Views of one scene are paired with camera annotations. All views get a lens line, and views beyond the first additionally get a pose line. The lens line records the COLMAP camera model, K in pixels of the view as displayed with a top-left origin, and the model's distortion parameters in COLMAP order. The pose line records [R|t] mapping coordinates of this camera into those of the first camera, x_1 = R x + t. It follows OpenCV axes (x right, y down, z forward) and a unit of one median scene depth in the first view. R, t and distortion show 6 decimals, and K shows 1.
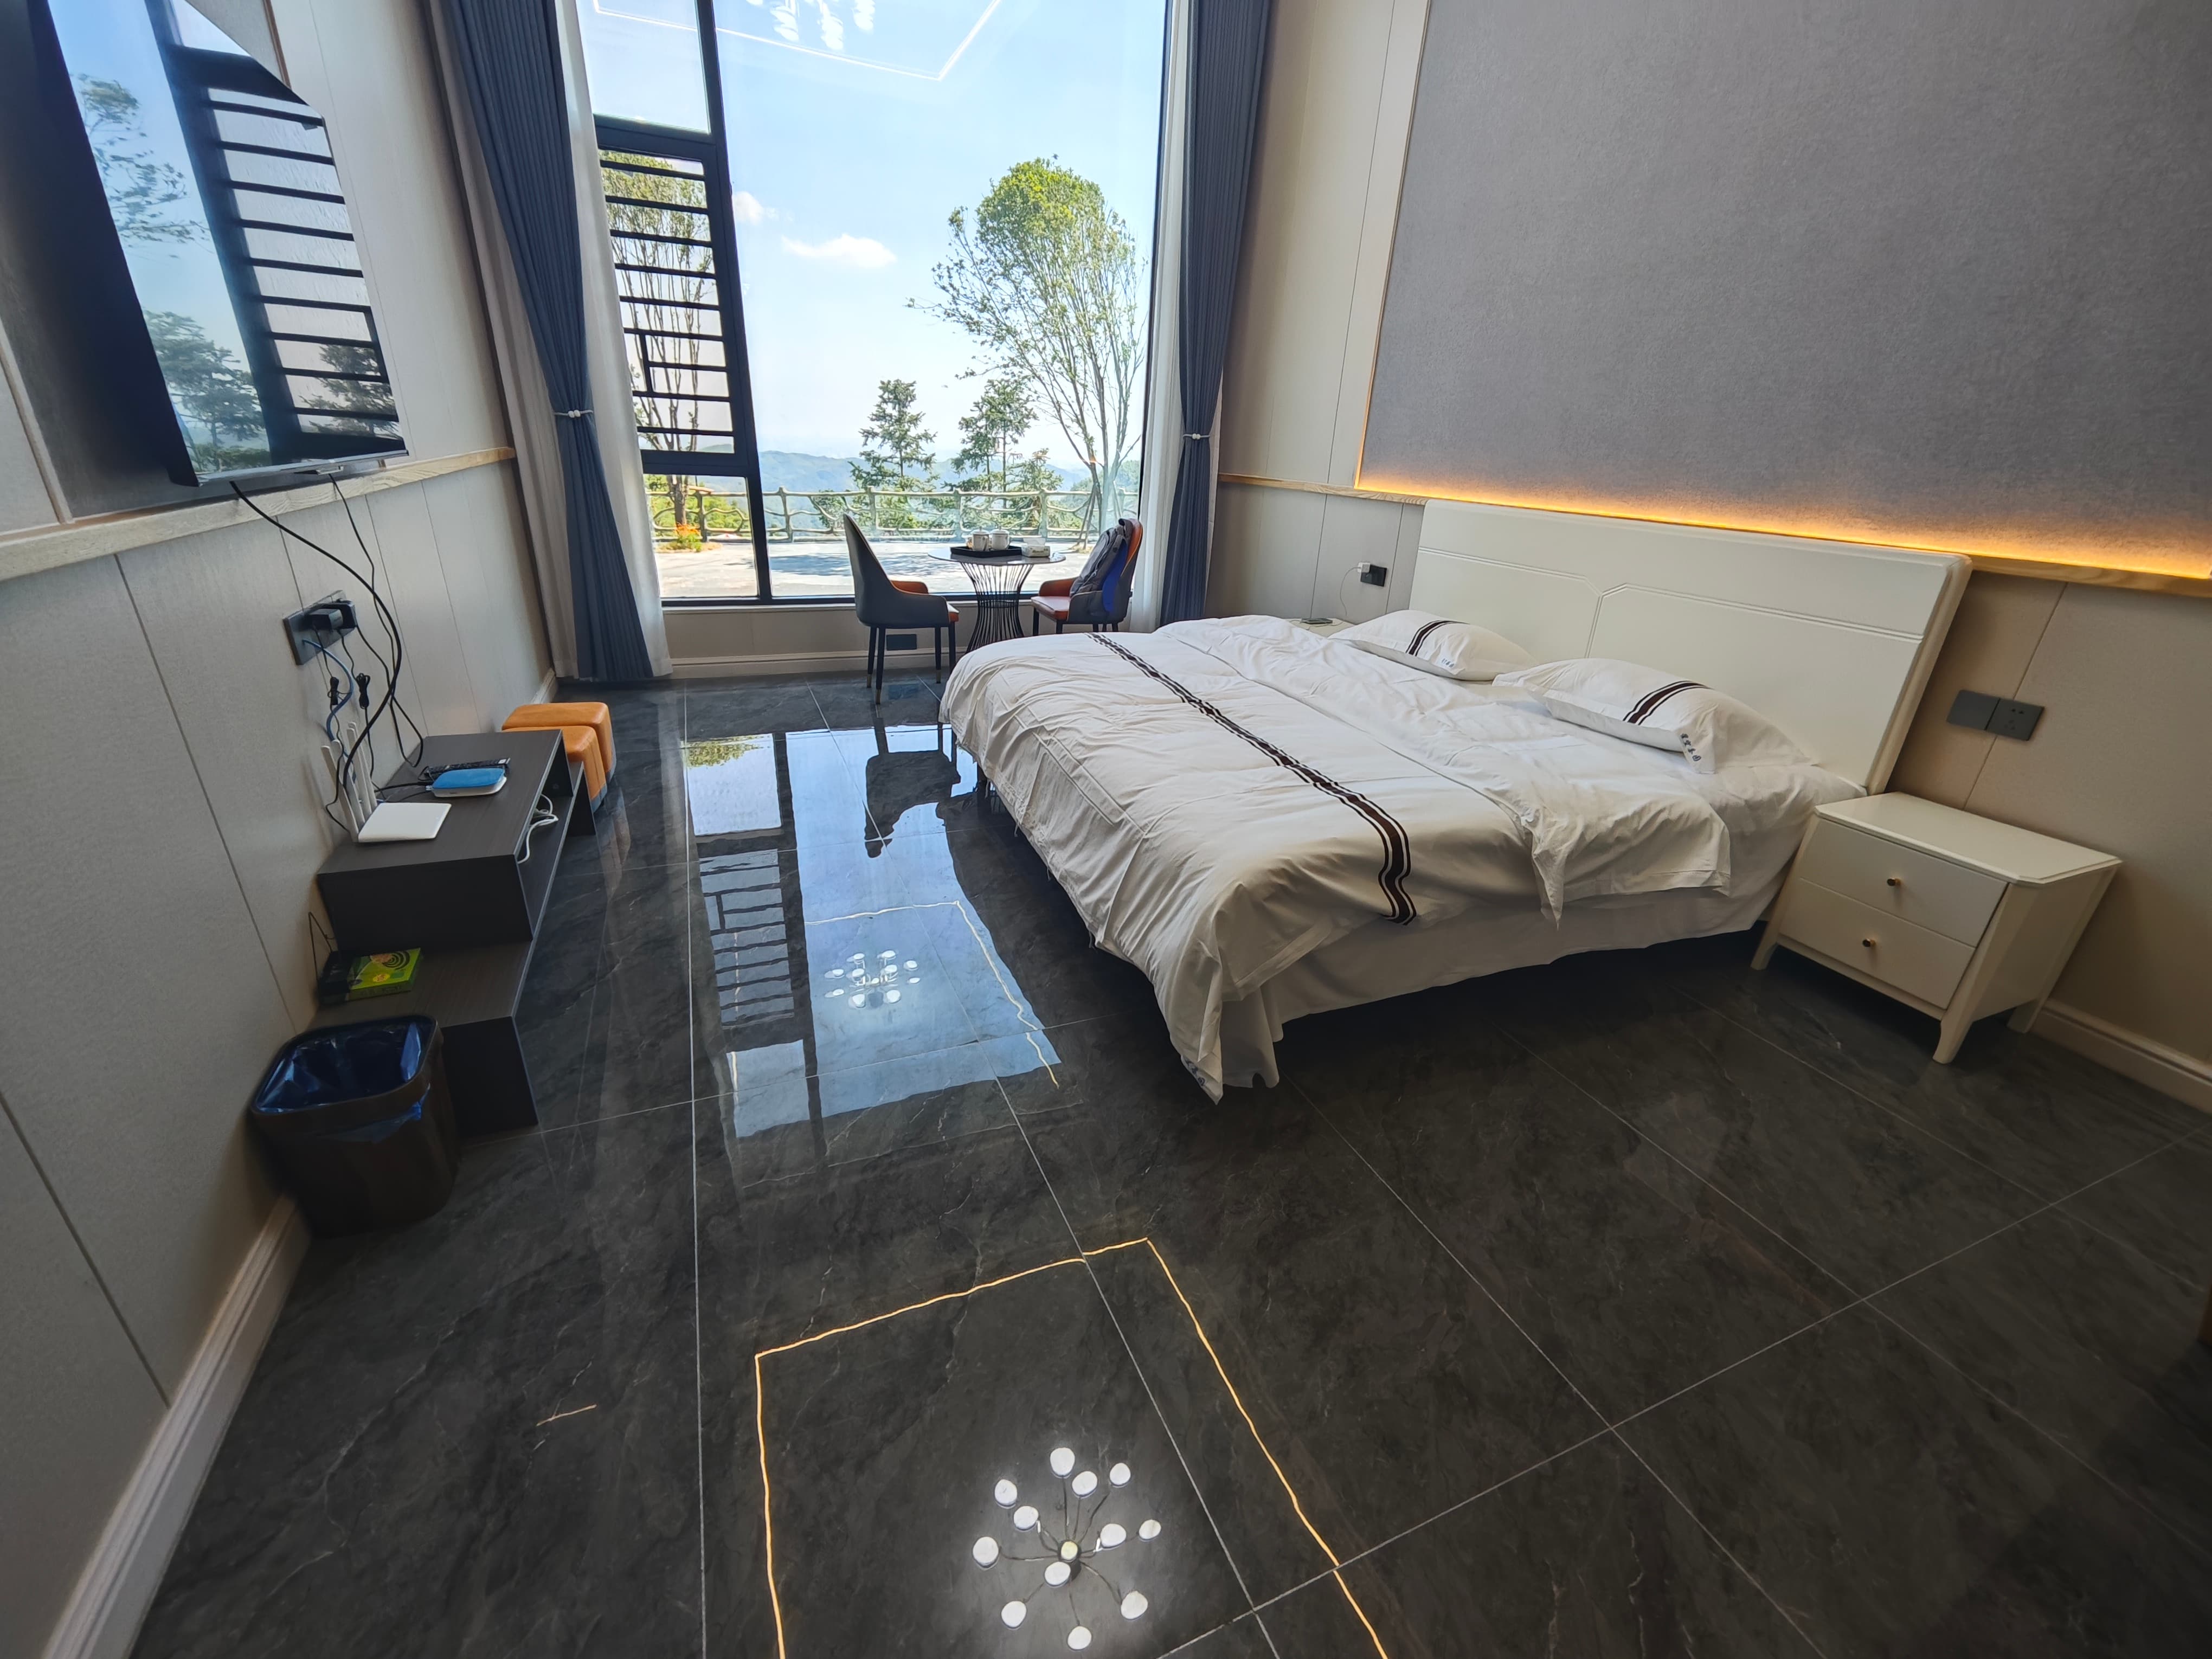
lens RADIAL K [[915.6, 0, 1114.3], [0, 915.6, 834.5], [0, 0, 1]] dist [-0.005882, 0.003250]
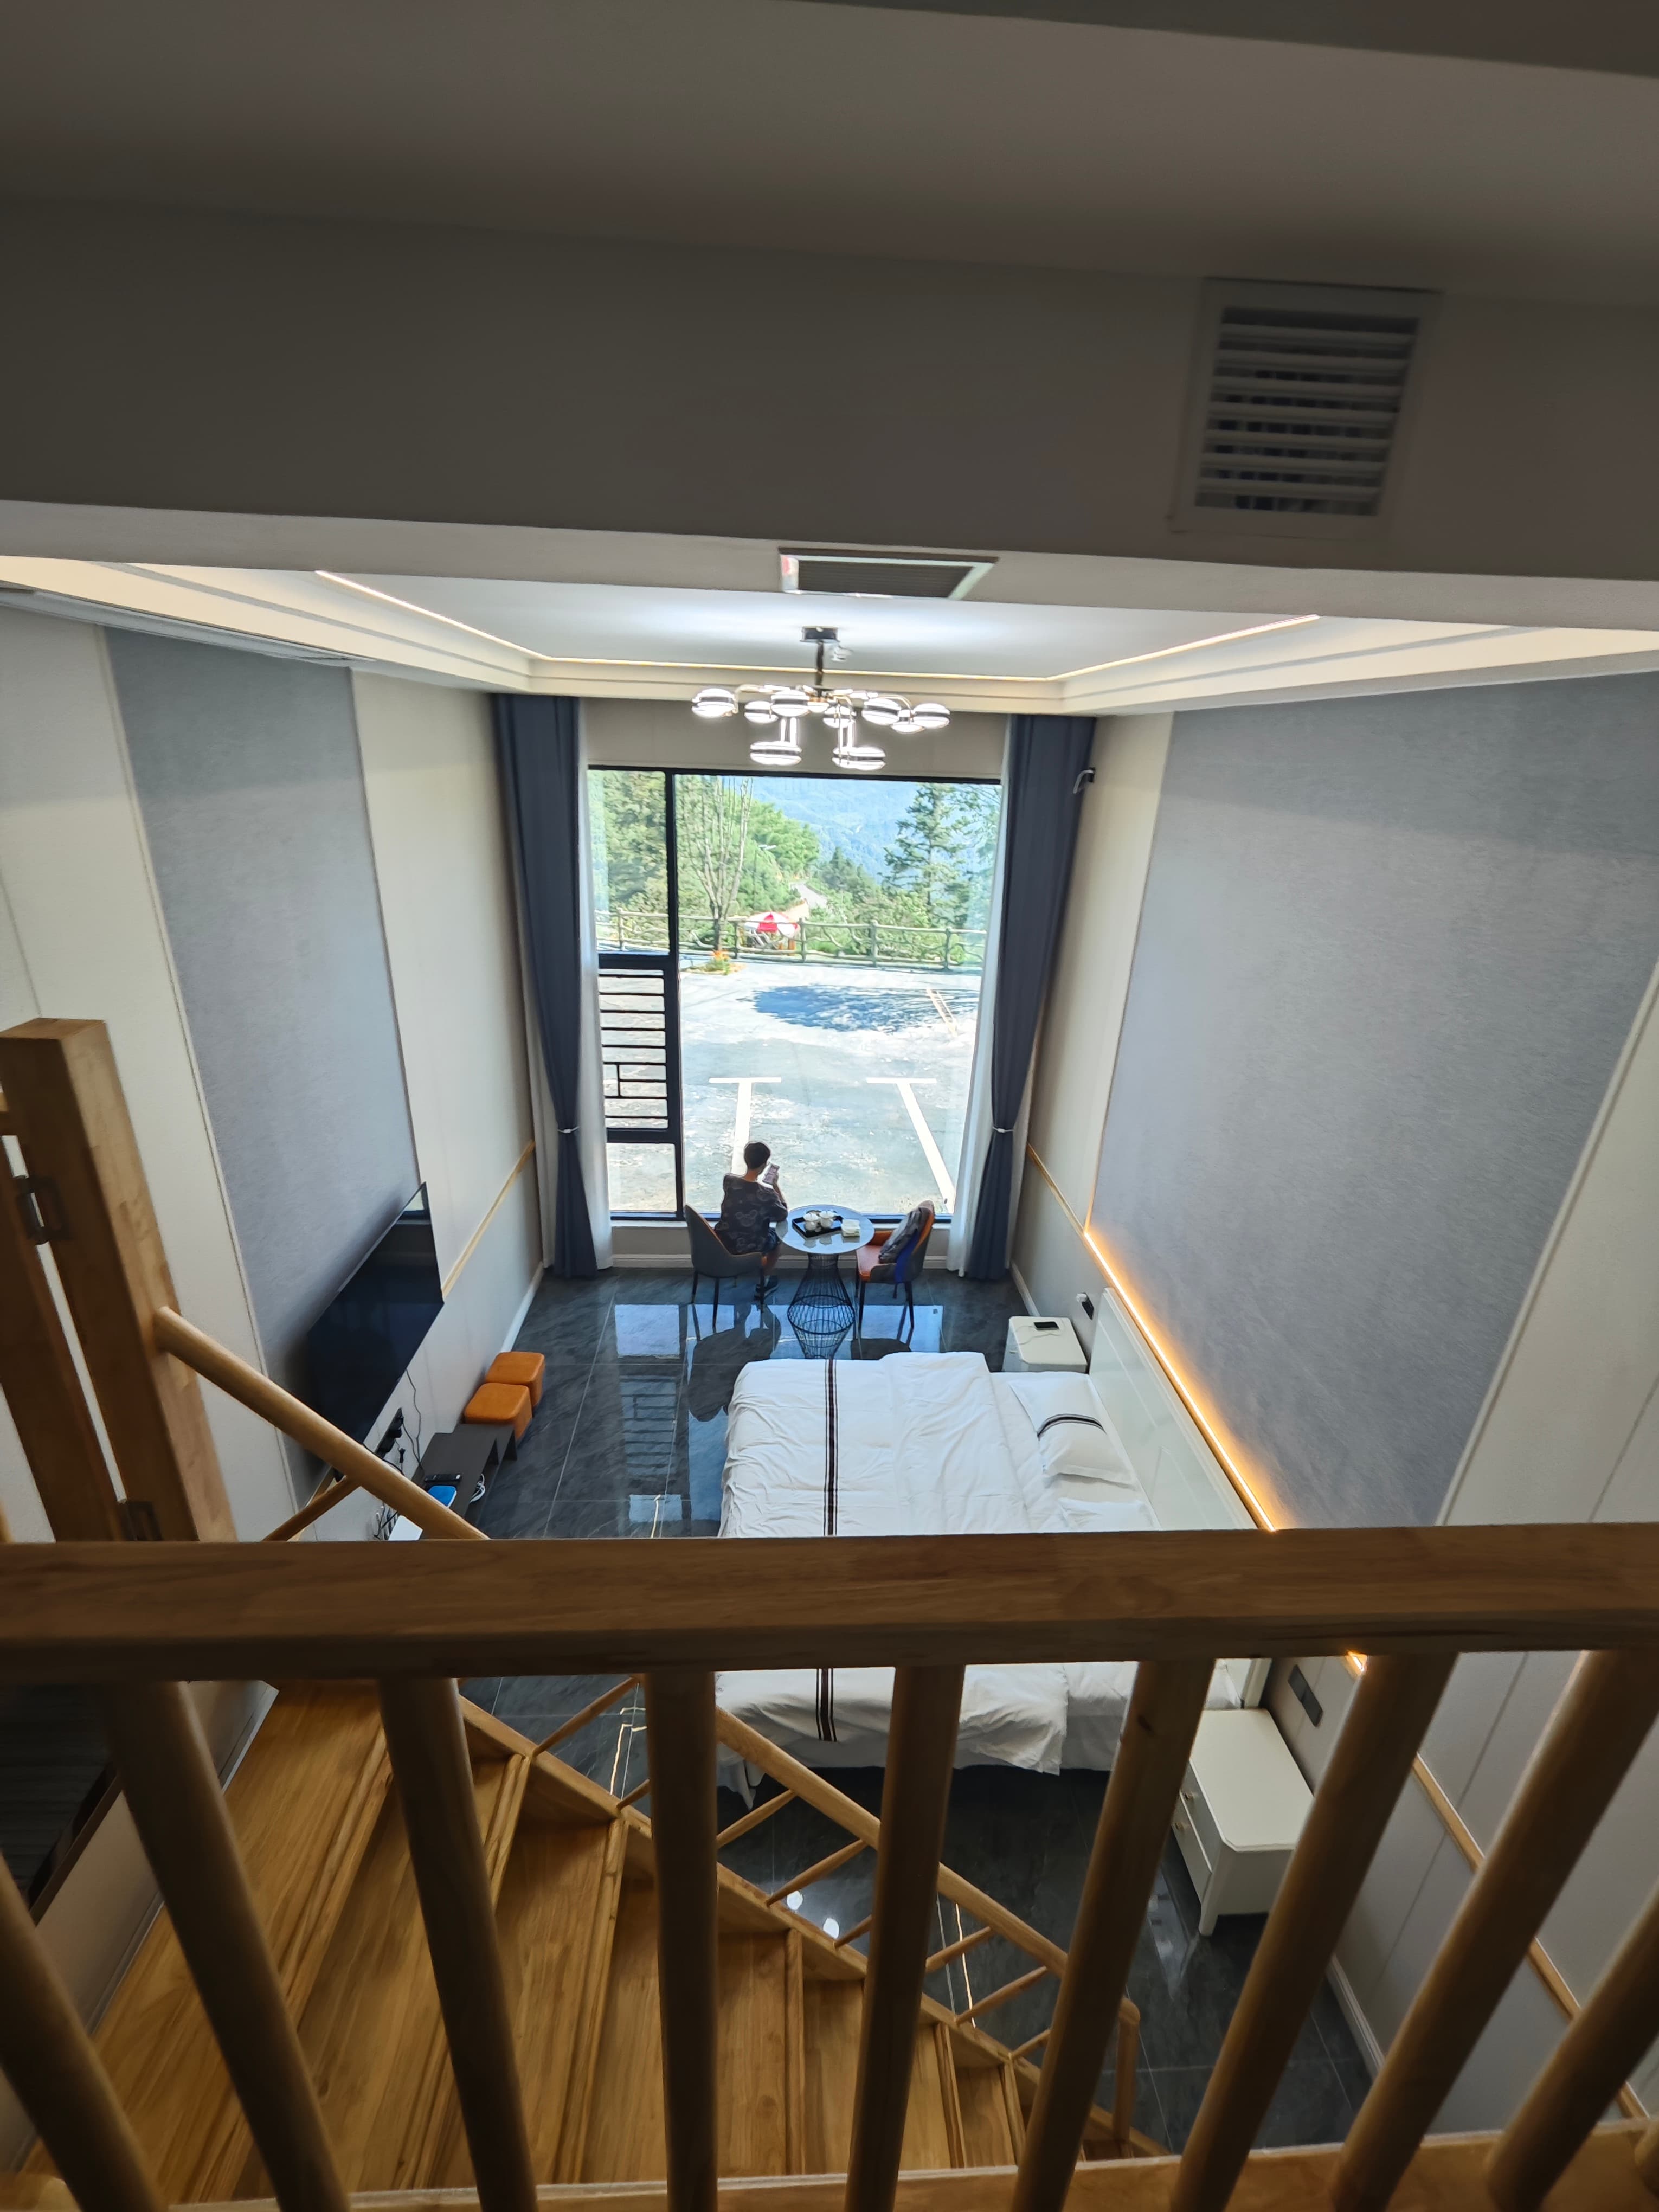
lens RADIAL K [[915.6, 0, 823.8], [0, 915.6, 1116.7], [0, 0, 1]] dist [-0.005882, 0.003250]
pose [[0.936558, 0.122055, -0.328574, 0.270282], [-0.133296, 0.991006, -0.011814, -0.400364], [0.324177, 0.054862, 0.944404, -0.281012]]
